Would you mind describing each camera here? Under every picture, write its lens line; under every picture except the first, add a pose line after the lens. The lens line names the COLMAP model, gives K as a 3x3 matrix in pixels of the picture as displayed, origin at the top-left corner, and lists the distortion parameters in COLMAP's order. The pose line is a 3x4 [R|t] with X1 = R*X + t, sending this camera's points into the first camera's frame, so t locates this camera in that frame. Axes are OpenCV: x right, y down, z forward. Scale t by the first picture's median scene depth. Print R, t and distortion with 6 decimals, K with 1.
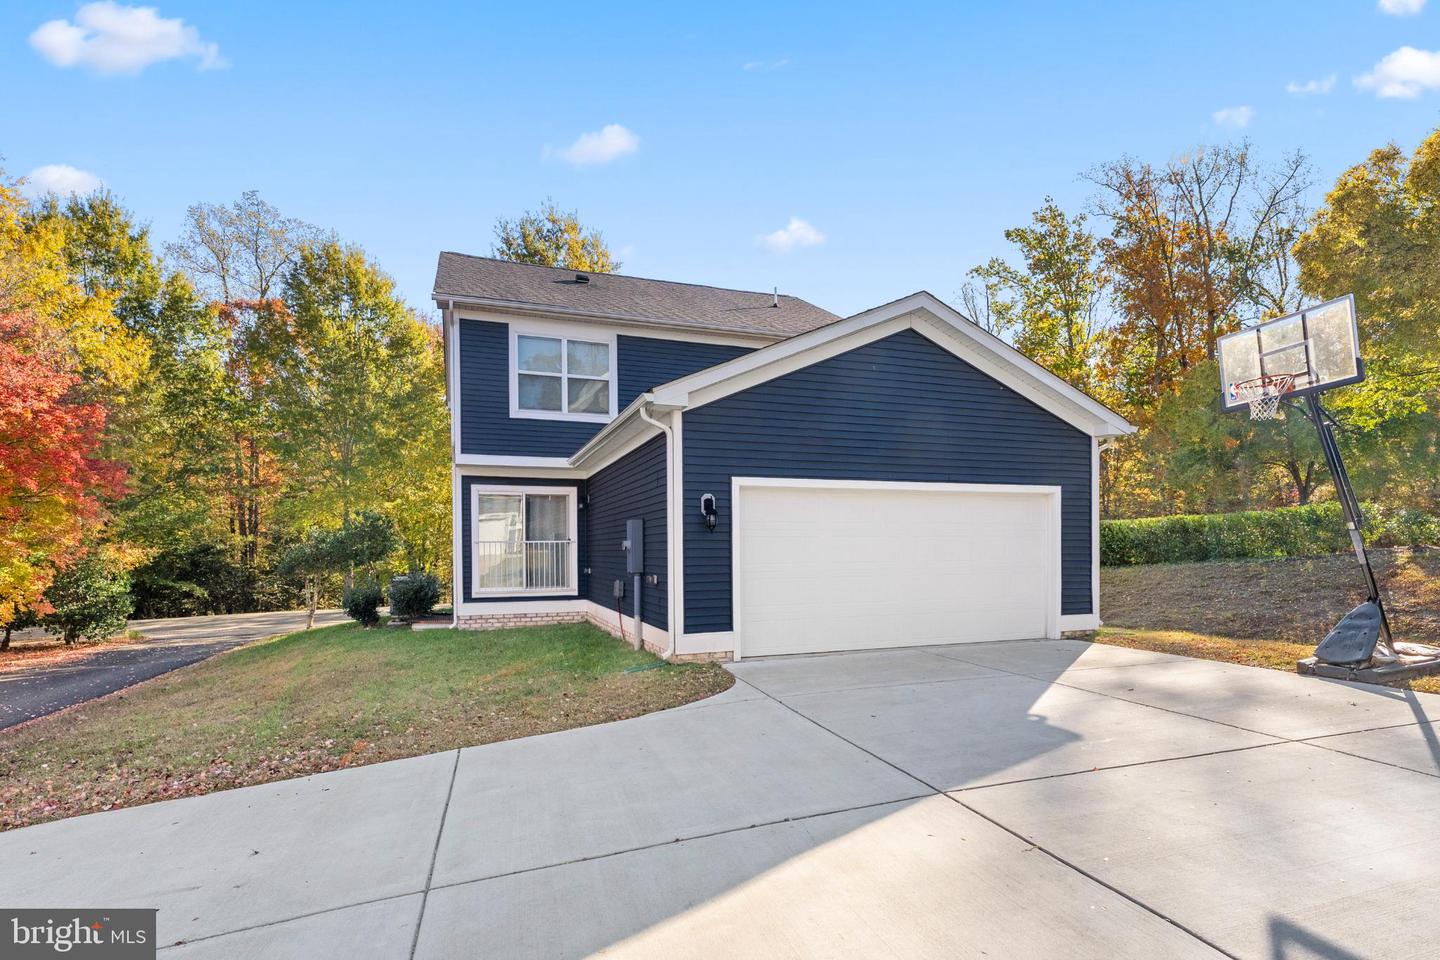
lens RADIAL K [[690.9, 0, 726.4], [0, 690.9, 568.5], [0, 0, 1]] dist [0.002044, -0.001858]
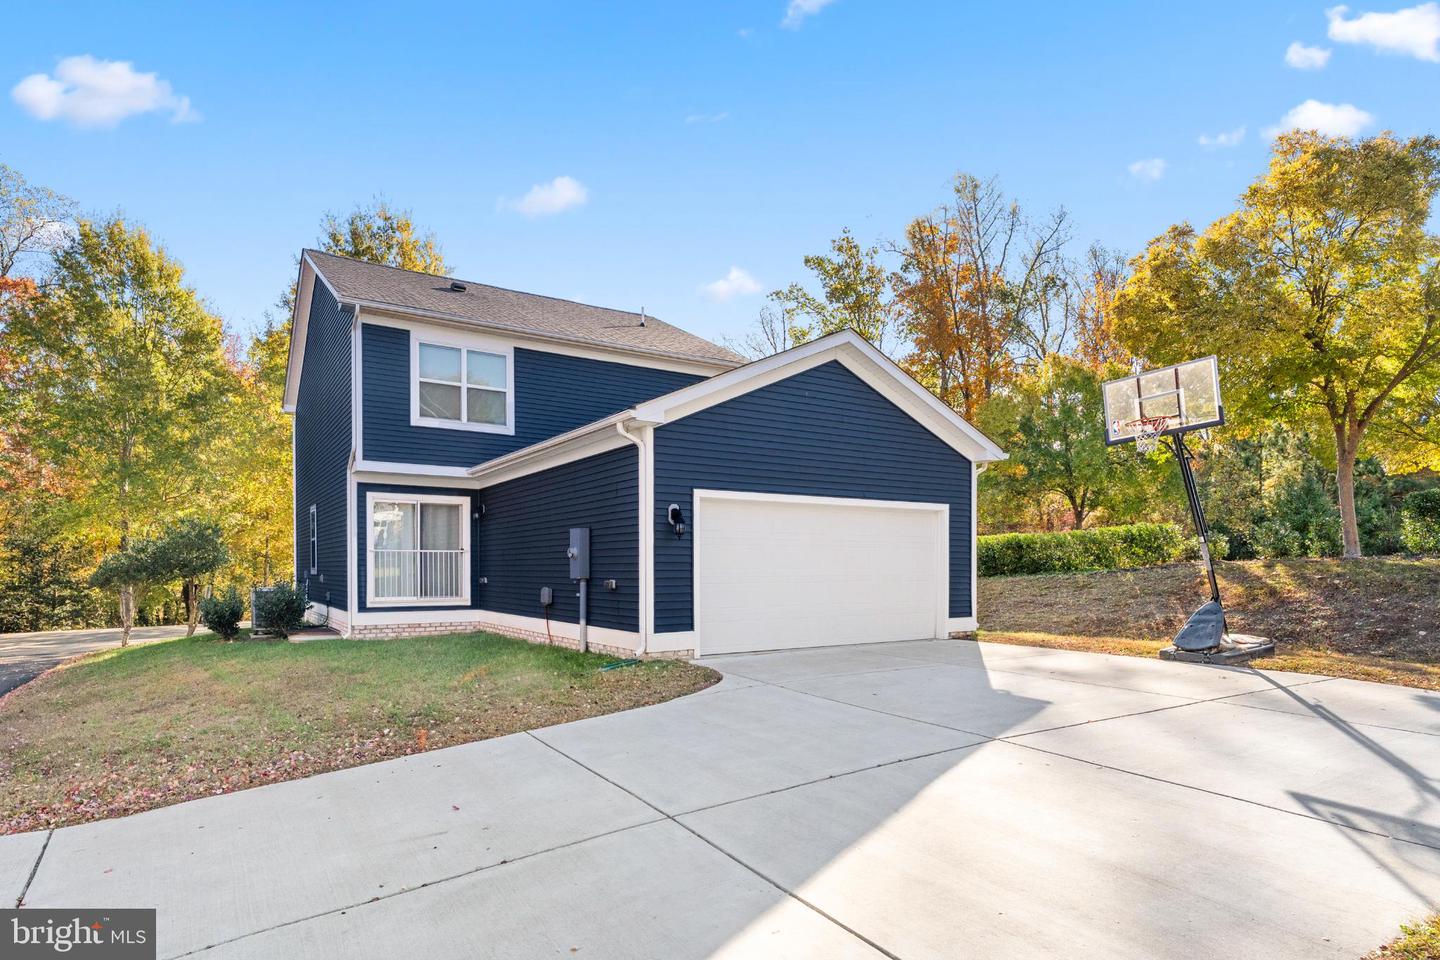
lens RADIAL K [[718.3, 0, 610.4], [0, 718.3, 589.2], [0, 0, 1]] dist [-0.004281, 0.002789]
pose [[0.988325, 0.001595, 0.152350, -0.182167], [-0.001791, 0.999998, 0.001151, 0.014728], [-0.152347, -0.001410, 0.988326, -0.060410]]
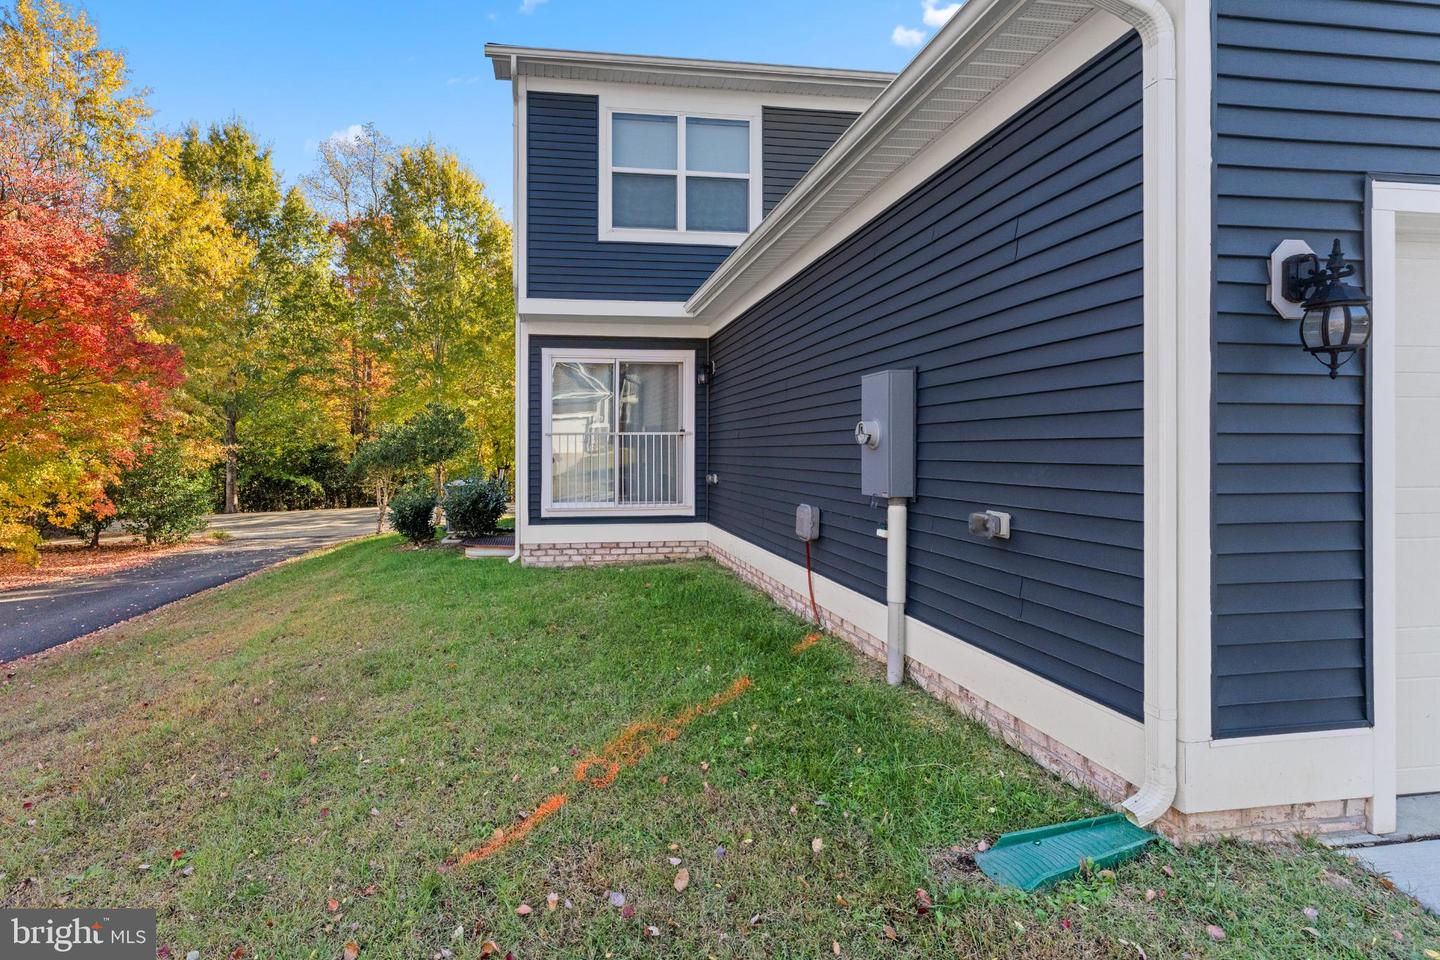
lens RADIAL K [[633.4, 0, 640.0], [0, 633.4, 456.8], [0, 0, 1]] dist [-0.006912, 0.001054]
pose [[0.975585, 0.006308, -0.219531, -0.141229], [-0.009788, 0.999843, -0.014768, -0.008081], [0.219404, 0.016556, 0.975494, 0.423735]]
